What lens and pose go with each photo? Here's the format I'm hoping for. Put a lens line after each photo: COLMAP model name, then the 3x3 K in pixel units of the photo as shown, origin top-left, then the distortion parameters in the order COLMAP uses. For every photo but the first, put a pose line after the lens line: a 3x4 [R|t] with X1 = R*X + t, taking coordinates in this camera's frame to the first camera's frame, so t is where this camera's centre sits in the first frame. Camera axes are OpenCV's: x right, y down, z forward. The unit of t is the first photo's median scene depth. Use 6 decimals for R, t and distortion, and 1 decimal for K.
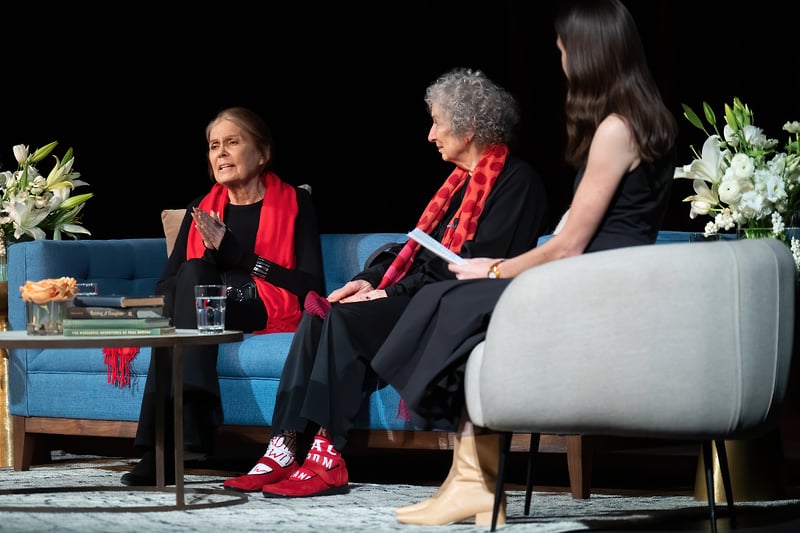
lens RADIAL K [[4151.6, 0, 398.3], [0, 4151.6, 260.6], [0, 0, 1]] dist [-0.093207, 0.000000]
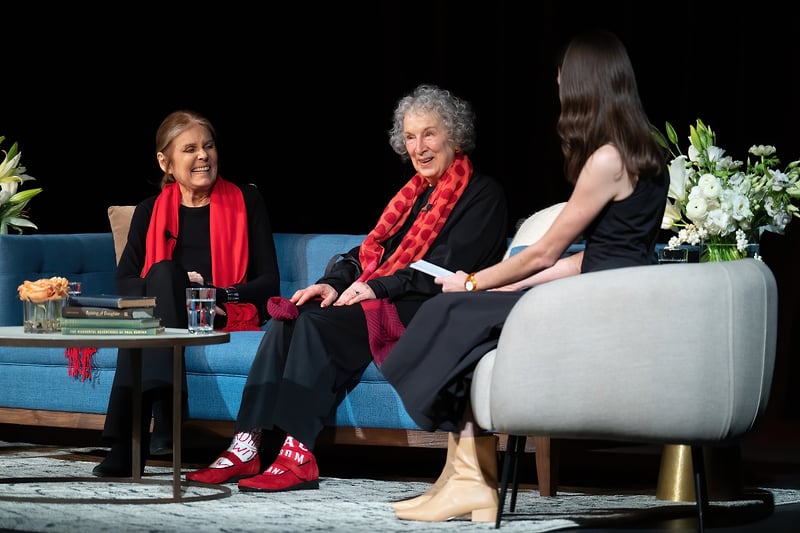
lens RADIAL K [[4792.0, 0, 395.8], [0, 4792.0, 266.5], [0, 0, 1]] dist [-0.188924, 0.000000]
pose [[0.996098, 0.017996, 0.086397, -0.100700], [-0.019310, 0.999710, 0.014393, -0.017847], [-0.086113, -0.016006, 0.996157, -0.210119]]
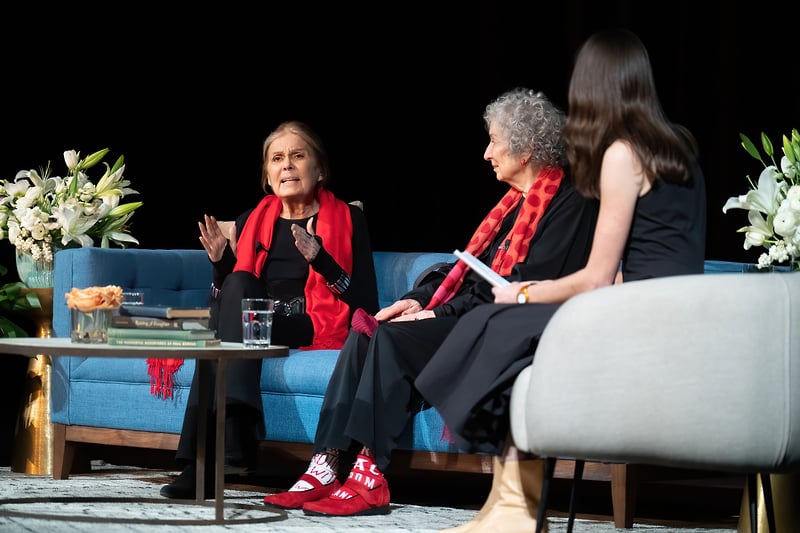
lens RADIAL K [[4380.5, 0, 393.9], [0, 4380.5, 268.8], [0, 0, 1]] dist [-0.116077, 0.000000]
pose [[0.999220, 0.036310, -0.015494, 0.003204], [-0.036352, 0.999336, -0.002461, 0.000124], [0.015394, 0.003022, 0.999877, -0.045677]]
